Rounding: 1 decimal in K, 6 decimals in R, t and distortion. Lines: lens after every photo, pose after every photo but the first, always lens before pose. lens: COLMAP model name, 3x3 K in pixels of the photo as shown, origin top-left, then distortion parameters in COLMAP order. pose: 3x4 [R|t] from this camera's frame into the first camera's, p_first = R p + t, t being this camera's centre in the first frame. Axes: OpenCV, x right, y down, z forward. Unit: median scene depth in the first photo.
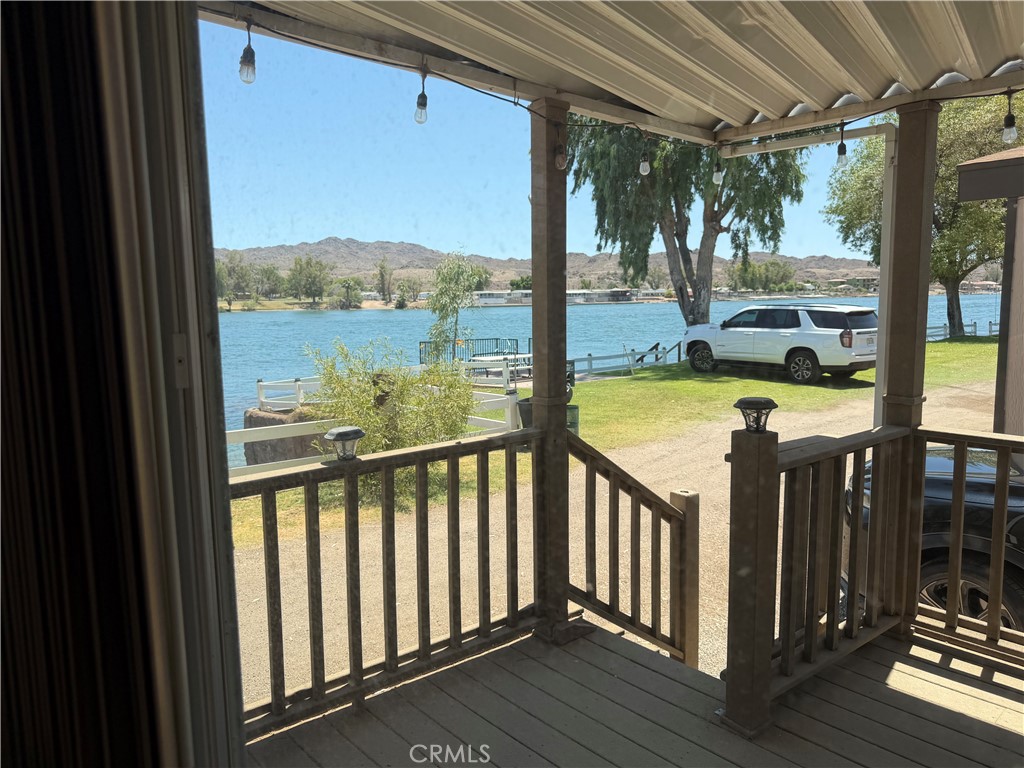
lens RADIAL K [[719.9, 0, 504.7], [0, 719.9, 382.8], [0, 0, 1]] dist [0.099950, -0.153963]
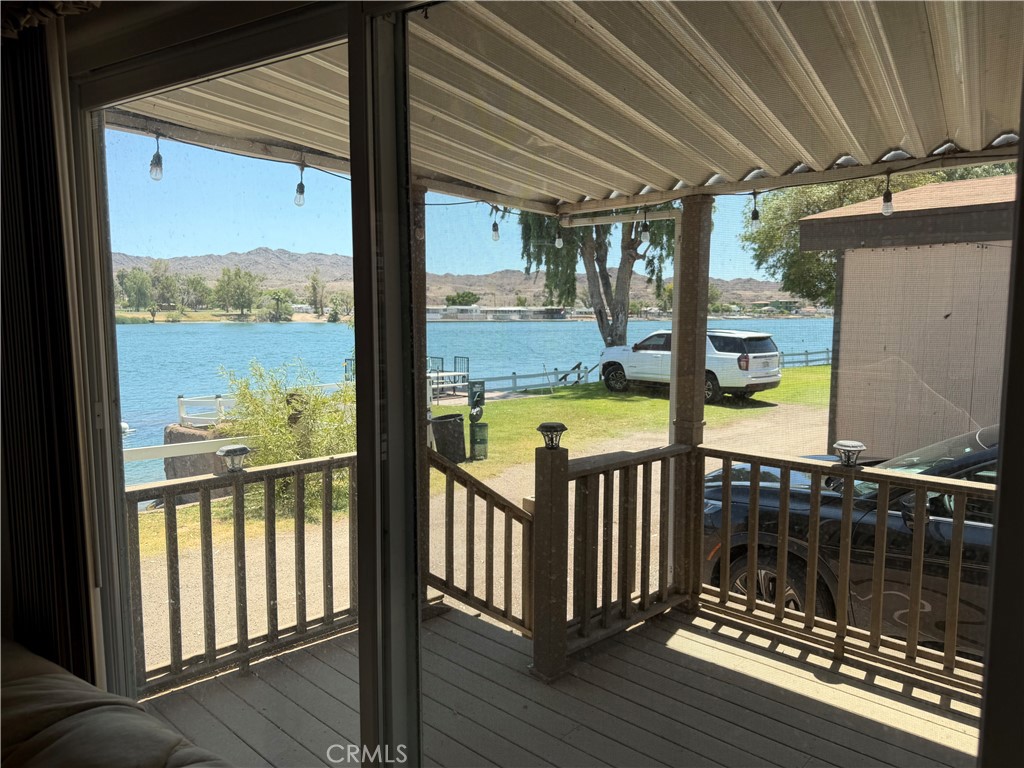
lens RADIAL K [[778.0, 0, 532.7], [0, 778.0, 385.2], [0, 0, 1]] dist [0.111377, -0.200830]
pose [[0.996456, 0.008910, 0.083639, 0.058437], [-0.007950, 0.999899, -0.011802, -0.009977], [-0.083736, 0.011095, 0.996426, -0.130822]]
